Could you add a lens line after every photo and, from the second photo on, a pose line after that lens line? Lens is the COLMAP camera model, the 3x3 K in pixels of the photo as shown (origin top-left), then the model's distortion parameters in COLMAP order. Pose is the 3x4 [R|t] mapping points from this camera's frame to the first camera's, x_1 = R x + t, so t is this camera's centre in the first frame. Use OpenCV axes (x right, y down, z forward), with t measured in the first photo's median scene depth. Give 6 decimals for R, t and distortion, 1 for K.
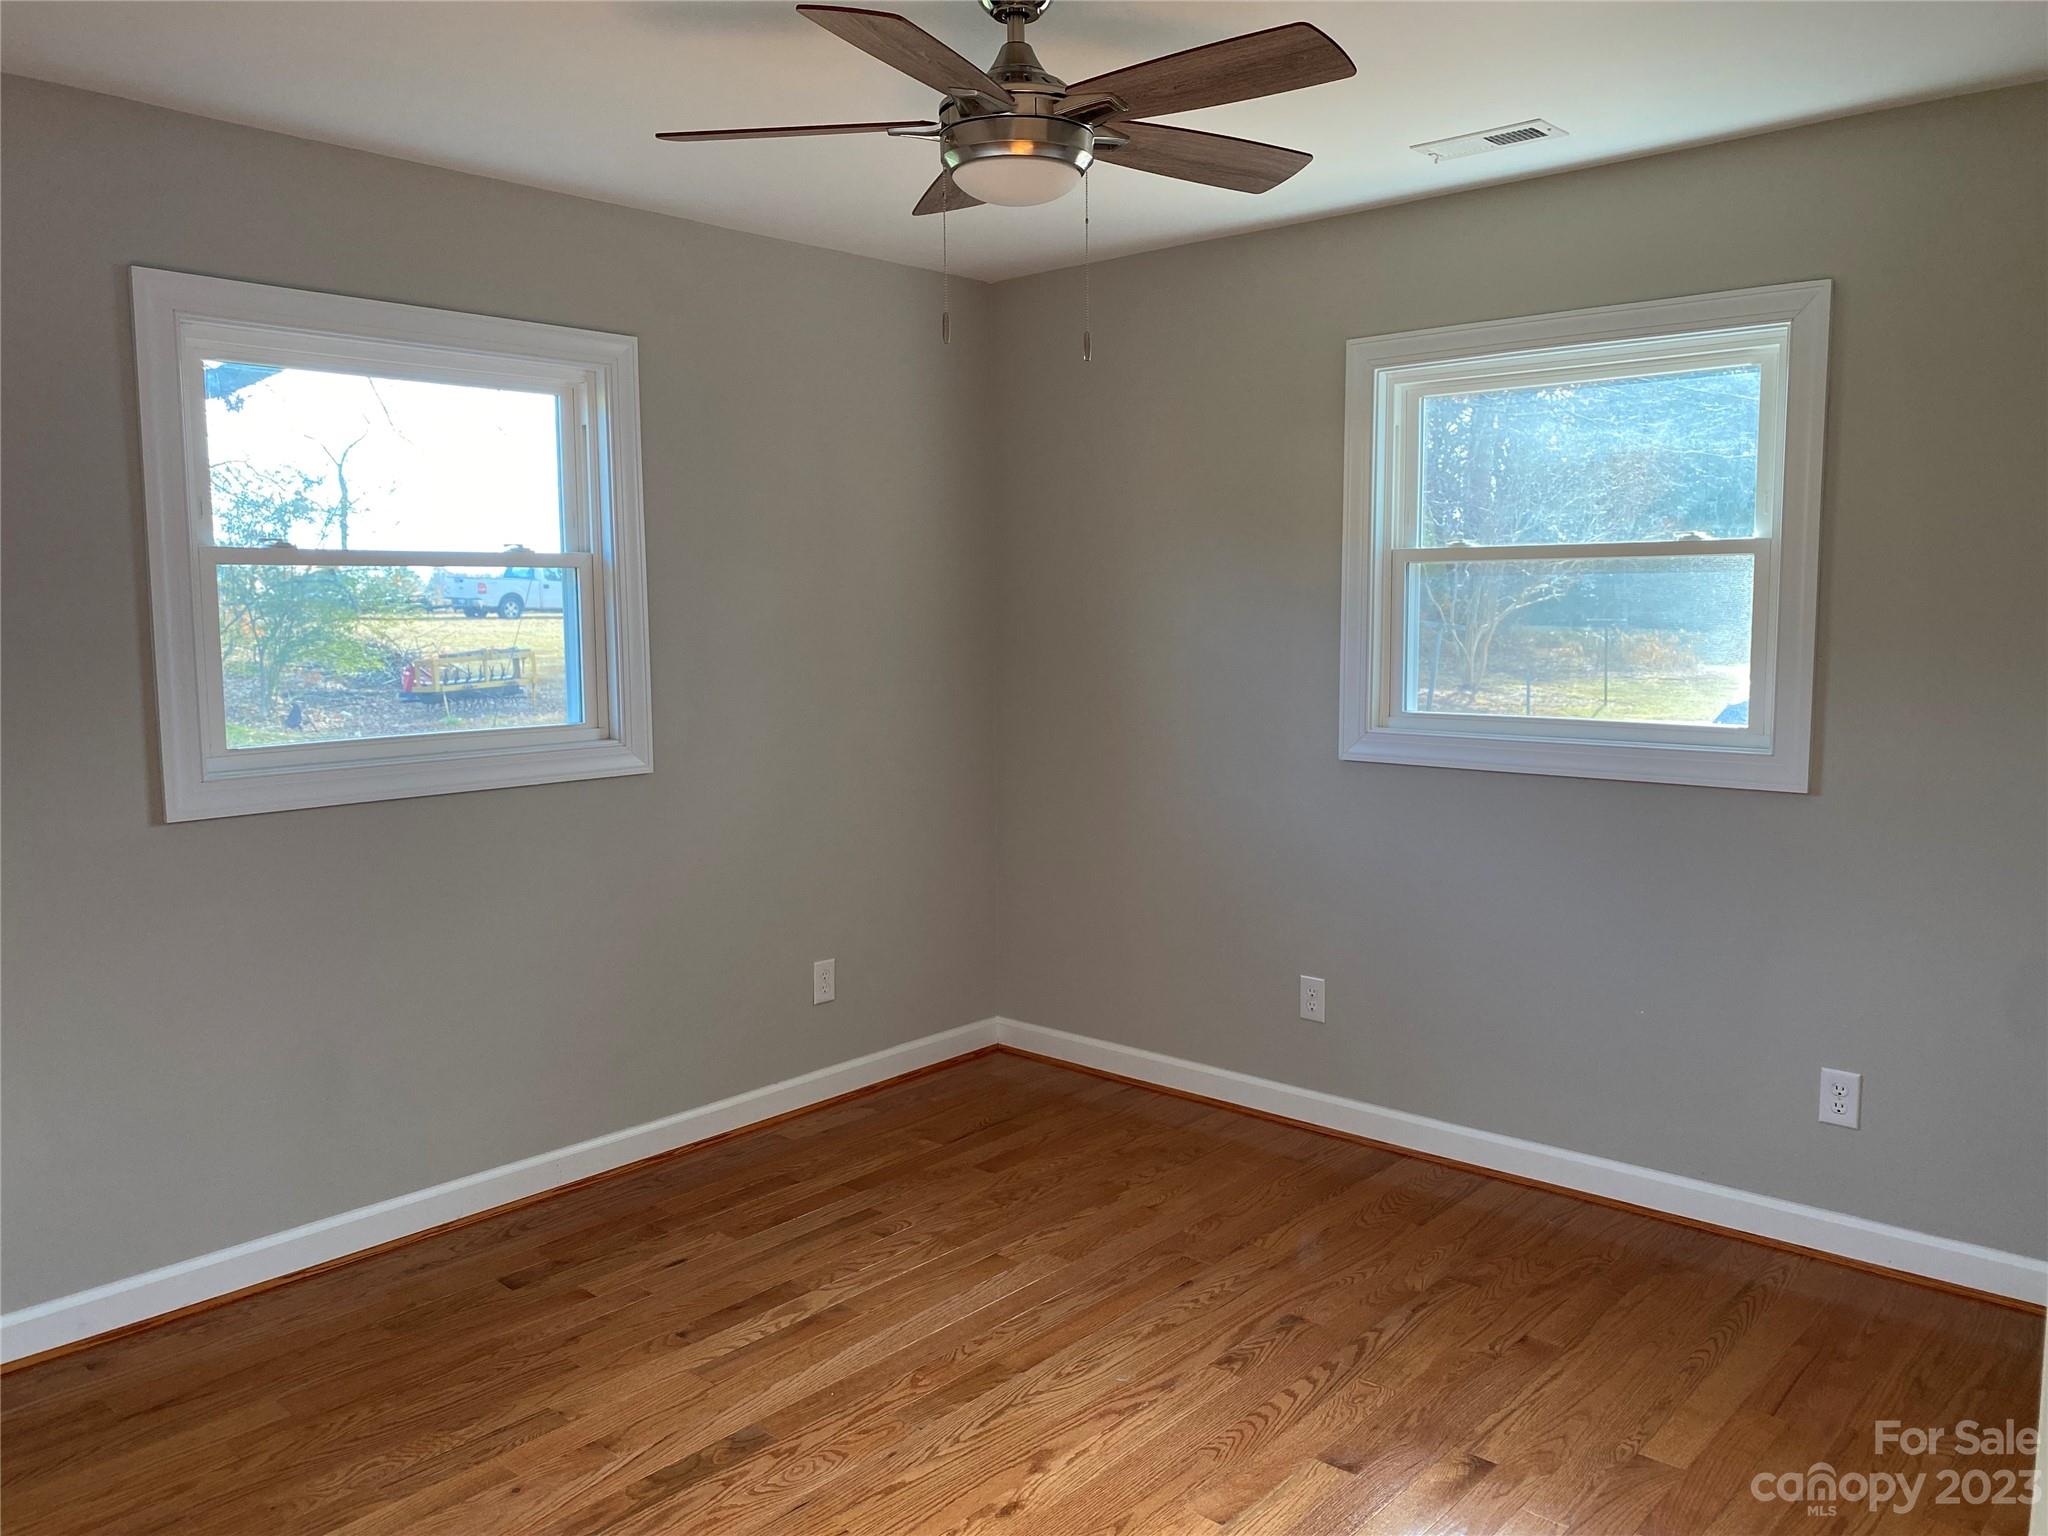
lens RADIAL K [[1569.1, 0, 1096.7], [0, 1569.1, 756.6], [0, 0, 1]] dist [0.015383, -0.020590]
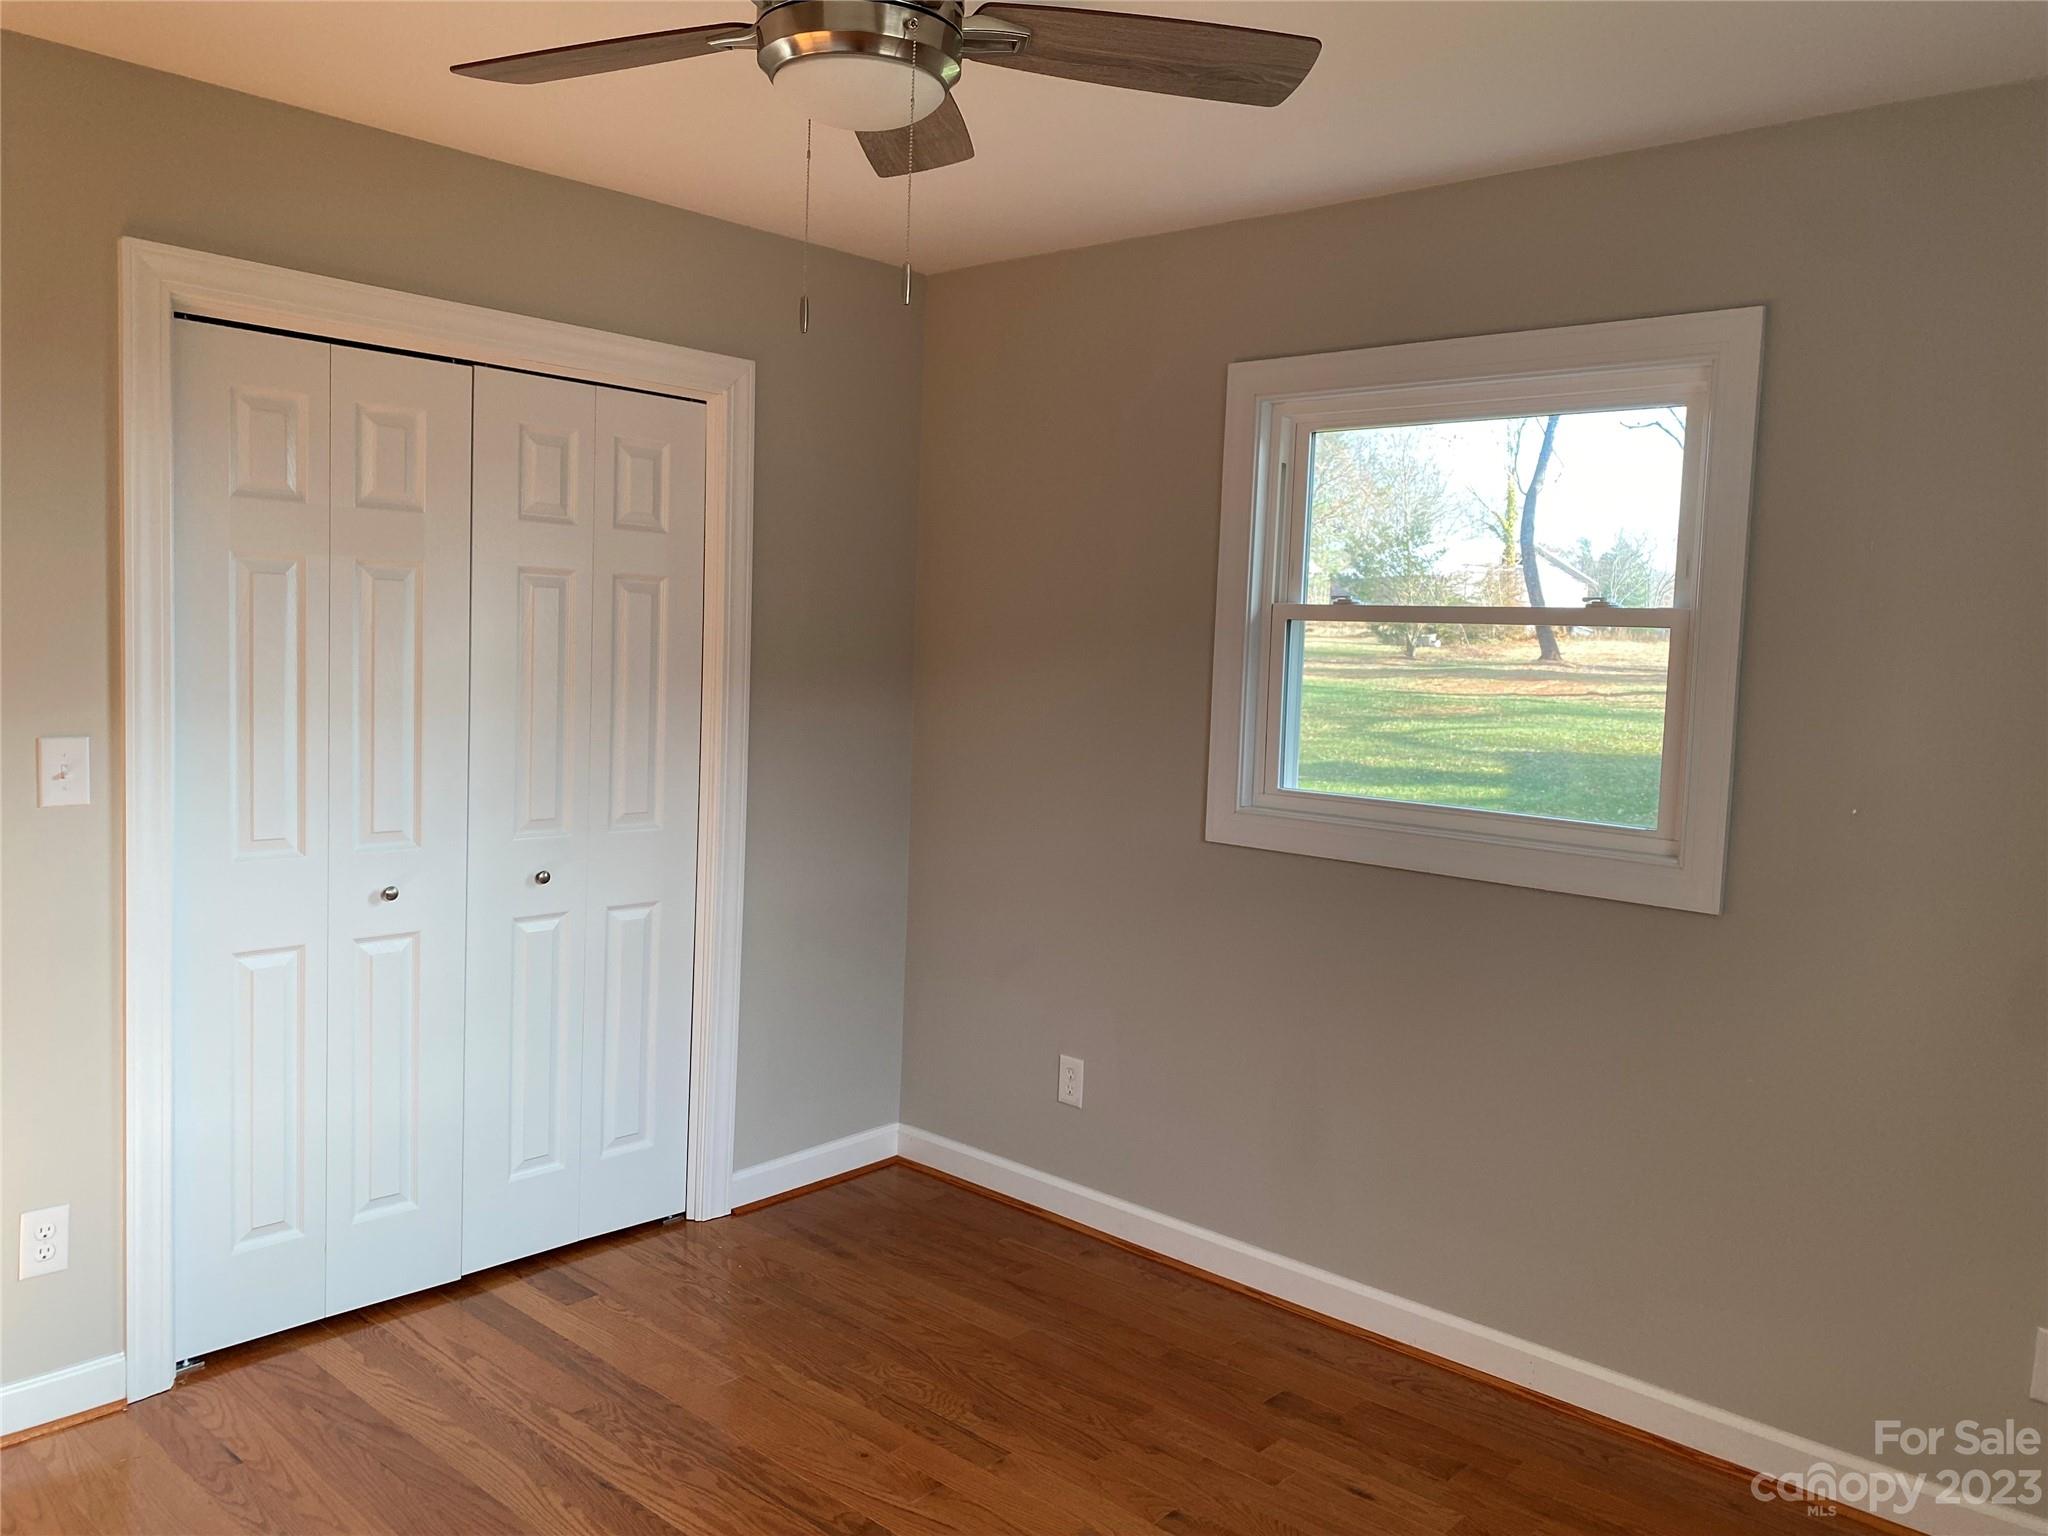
lens RADIAL K [[1569.1, 0, 1013.9], [0, 1569.1, 772.6], [0, 0, 1]] dist [0.015383, -0.020590]
pose [[-0.047427, 0.086059, -0.995161, 0.540564], [-0.141898, 0.985597, 0.091995, -0.091407], [0.988744, 0.145574, -0.034532, 0.869773]]
